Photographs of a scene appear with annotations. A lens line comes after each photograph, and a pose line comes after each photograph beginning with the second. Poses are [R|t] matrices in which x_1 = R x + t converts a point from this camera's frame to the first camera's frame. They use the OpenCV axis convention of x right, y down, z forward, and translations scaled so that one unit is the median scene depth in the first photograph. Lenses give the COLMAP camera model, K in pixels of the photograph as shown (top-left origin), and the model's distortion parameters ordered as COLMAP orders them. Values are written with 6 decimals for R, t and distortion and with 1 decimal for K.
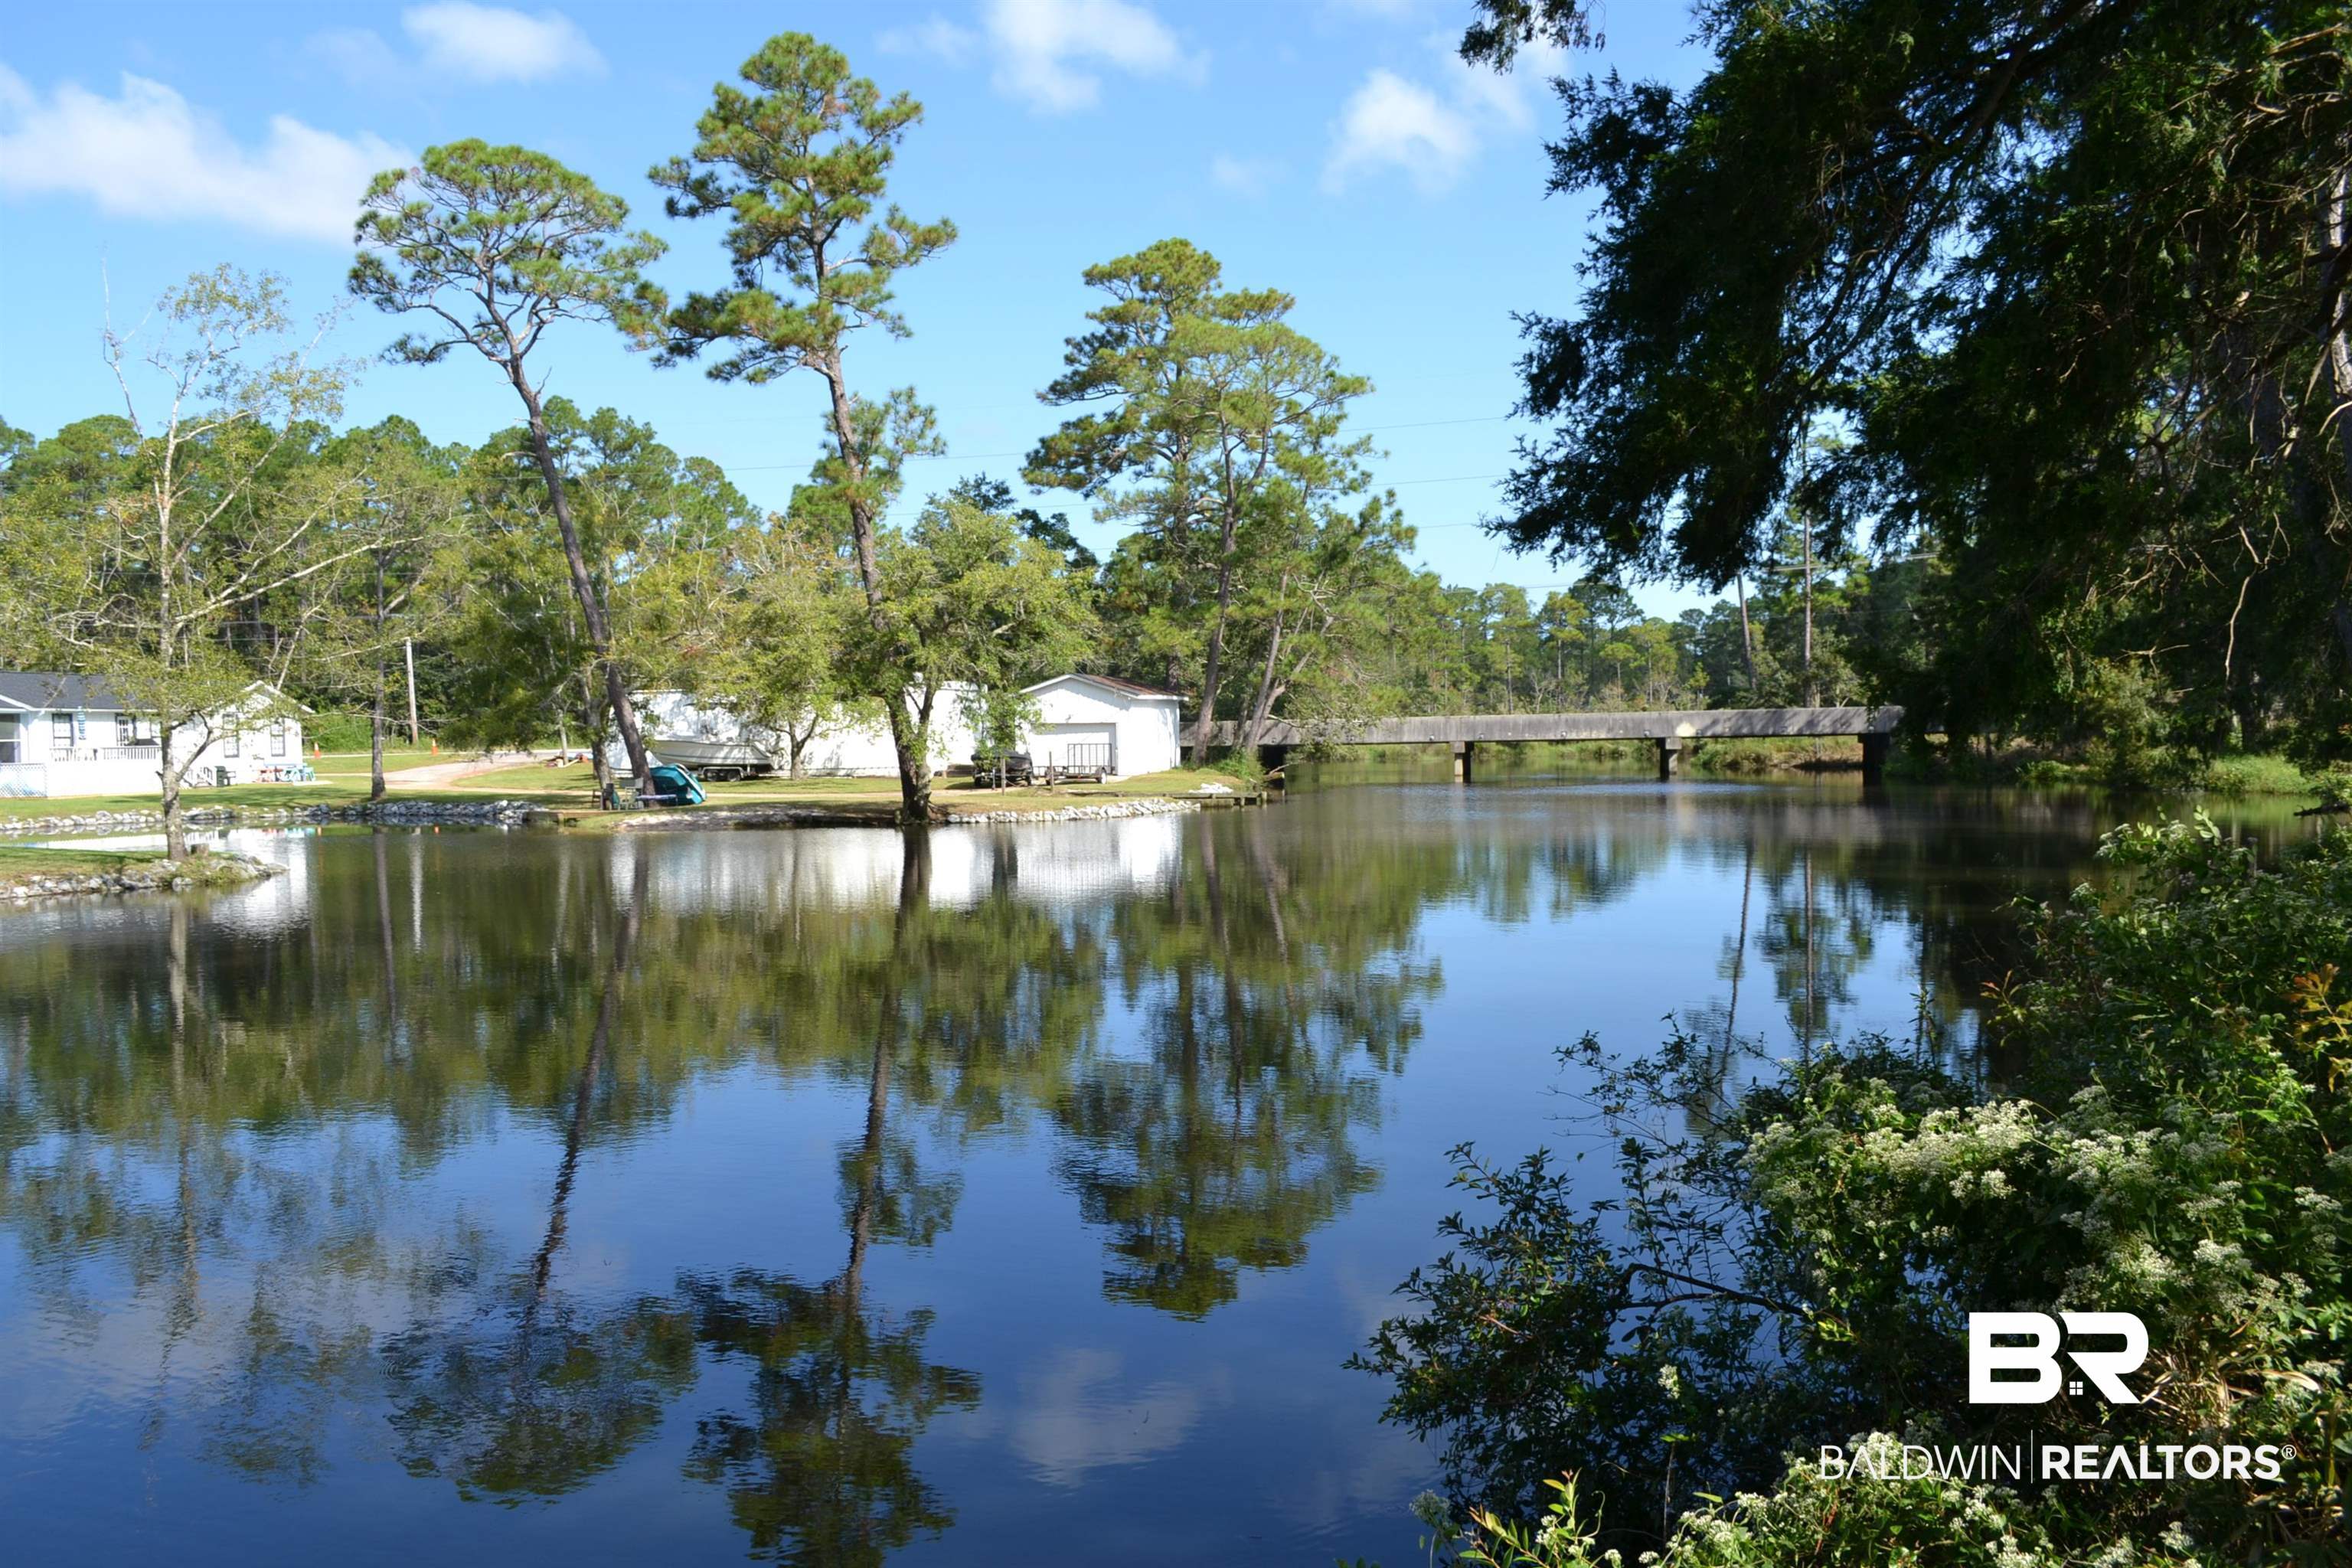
lens RADIAL K [[1877.4, 0, 1171.1], [0, 1877.4, 782.9], [0, 0, 1]] dist [-0.008488, -0.004651]
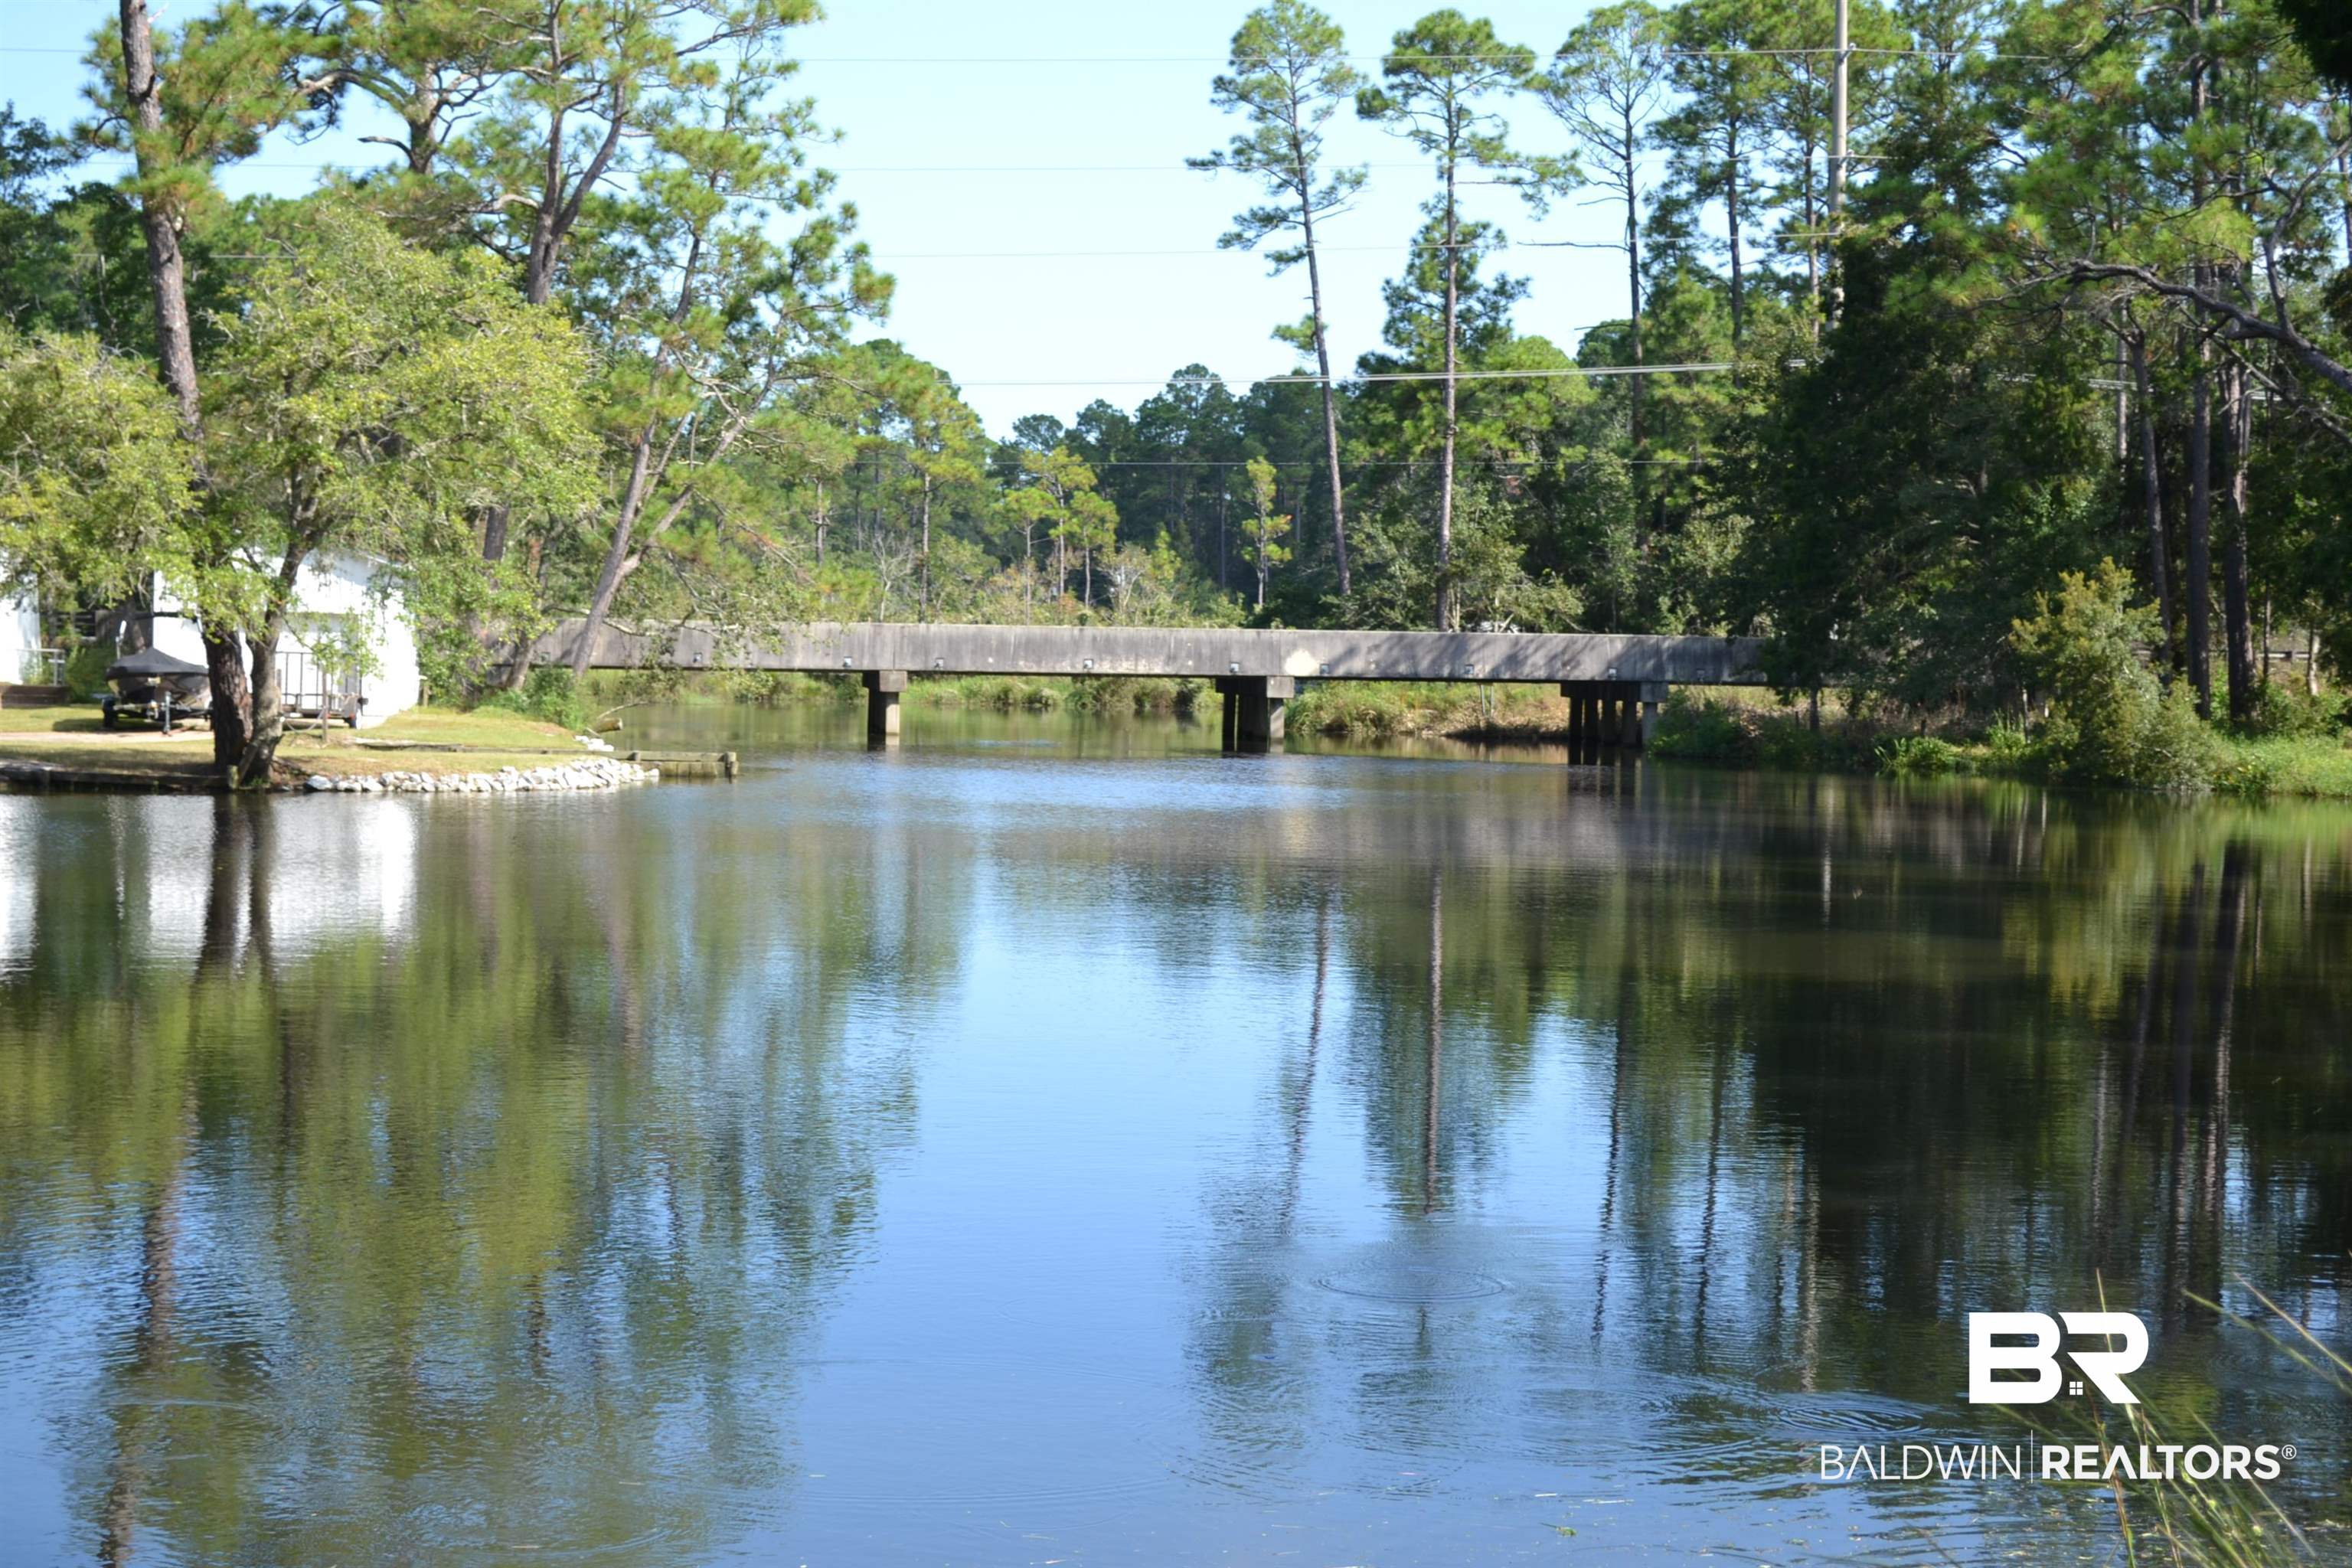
lens RADIAL K [[4059.9, 0, 1176.0], [0, 4059.9, 784.0], [0, 0, 1]] dist [-0.027043, 0.100151]
pose [[0.945435, 0.024692, 0.324874, -0.151476], [-0.026953, 0.999634, 0.002461, 0.005451], [-0.324694, -0.011083, 0.945754, -0.126564]]
